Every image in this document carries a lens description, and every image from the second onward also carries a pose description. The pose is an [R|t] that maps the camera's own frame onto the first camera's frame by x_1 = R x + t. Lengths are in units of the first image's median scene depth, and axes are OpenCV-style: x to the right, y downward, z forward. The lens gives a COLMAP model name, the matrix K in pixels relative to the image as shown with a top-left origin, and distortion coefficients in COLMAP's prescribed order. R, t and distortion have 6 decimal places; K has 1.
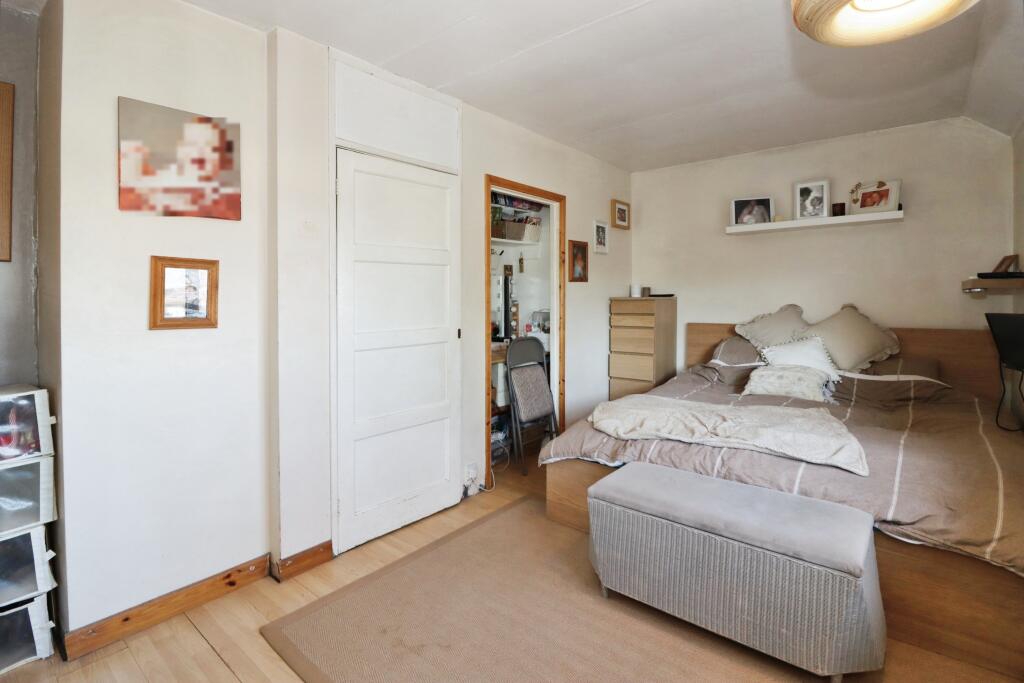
lens RADIAL K [[485.1, 0, 513.5], [0, 485.1, 318.3], [0, 0, 1]] dist [-0.000636, -0.000182]
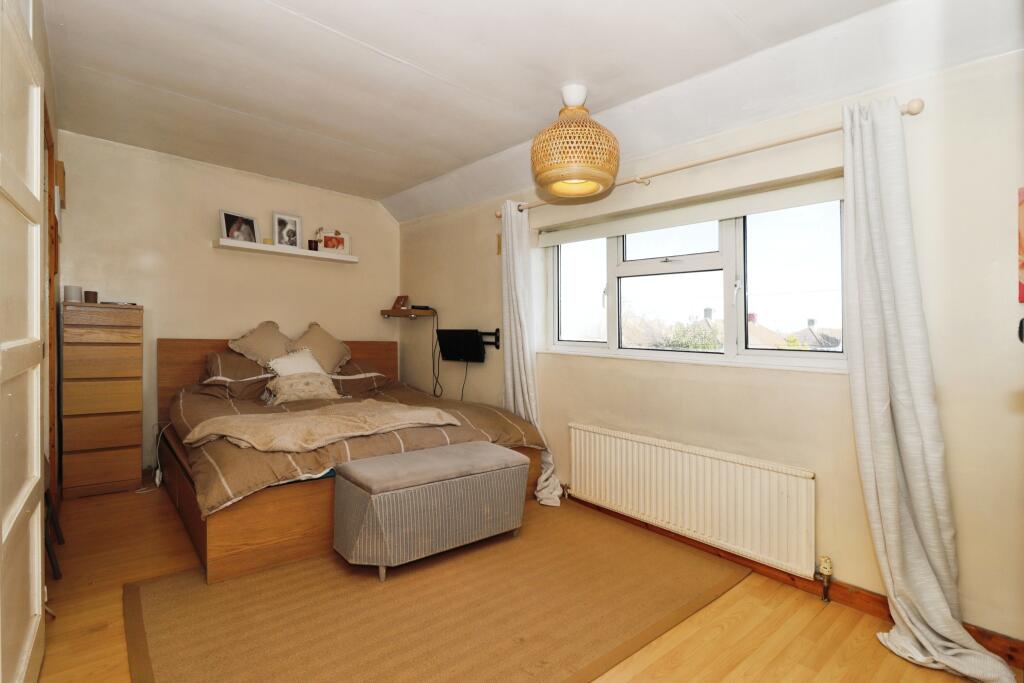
lens RADIAL K [[492.7, 0, 512.0], [0, 492.7, 341.5], [0, 0, 1]] dist [0.000101, -0.000016]
pose [[0.162358, -0.005767, 0.986715, -0.457257], [0.004529, 0.999977, 0.005100, 0.014938], [-0.986721, 0.003641, 0.162381, 0.284046]]
